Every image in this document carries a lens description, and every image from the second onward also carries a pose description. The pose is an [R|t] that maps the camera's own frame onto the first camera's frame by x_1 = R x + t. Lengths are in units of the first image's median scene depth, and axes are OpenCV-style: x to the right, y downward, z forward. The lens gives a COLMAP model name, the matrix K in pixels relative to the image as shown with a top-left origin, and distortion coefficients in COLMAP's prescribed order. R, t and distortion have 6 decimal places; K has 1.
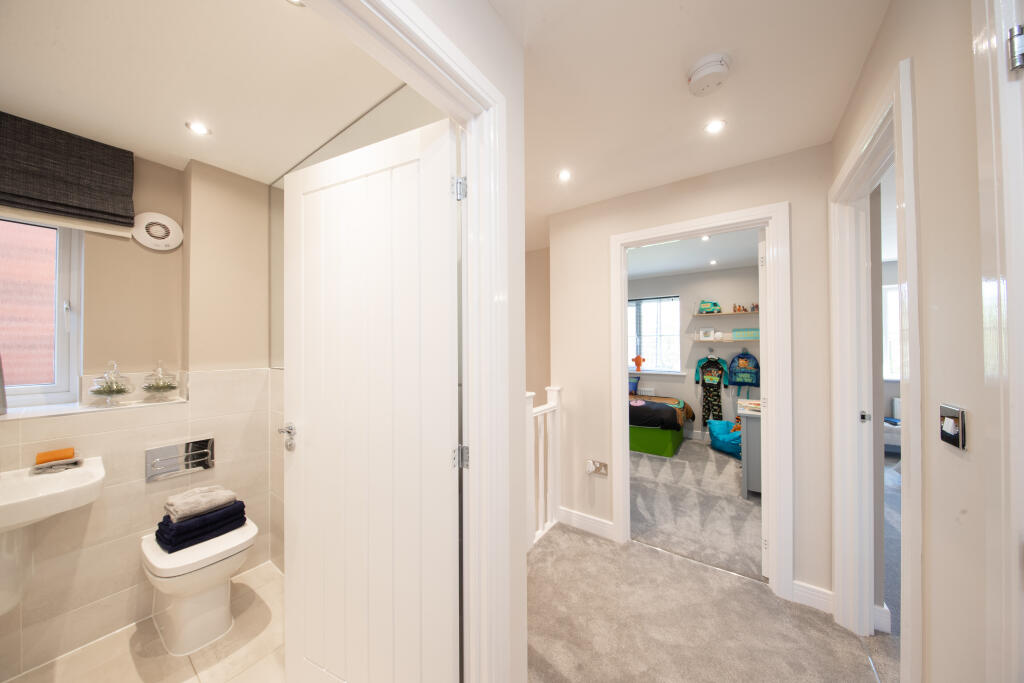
lens RADIAL K [[328.3, 0, 500.7], [0, 328.3, 341.8], [0, 0, 1]] dist [0.000306, -0.000013]
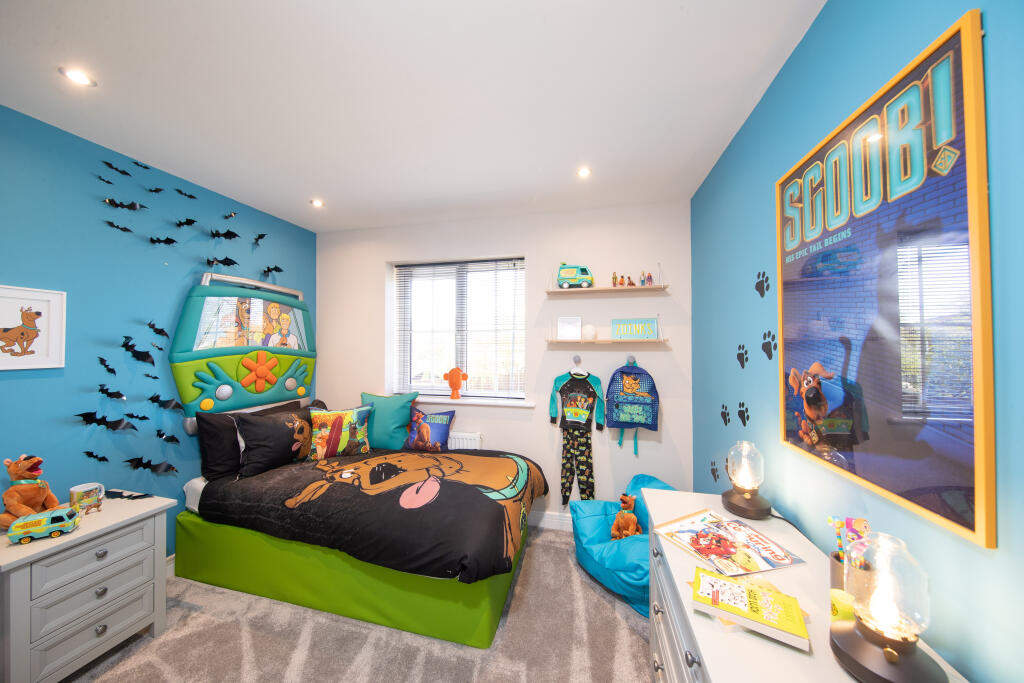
lens RADIAL K [[323.3, 0, 515.0], [0, 323.3, 342.2], [0, 0, 1]] dist [0.000725, -0.000009]
pose [[0.919142, 0.012573, 0.393727, 0.351441], [-0.009447, 0.999907, -0.009876, 0.005600], [-0.393814, 0.005358, 0.919175, 0.571117]]
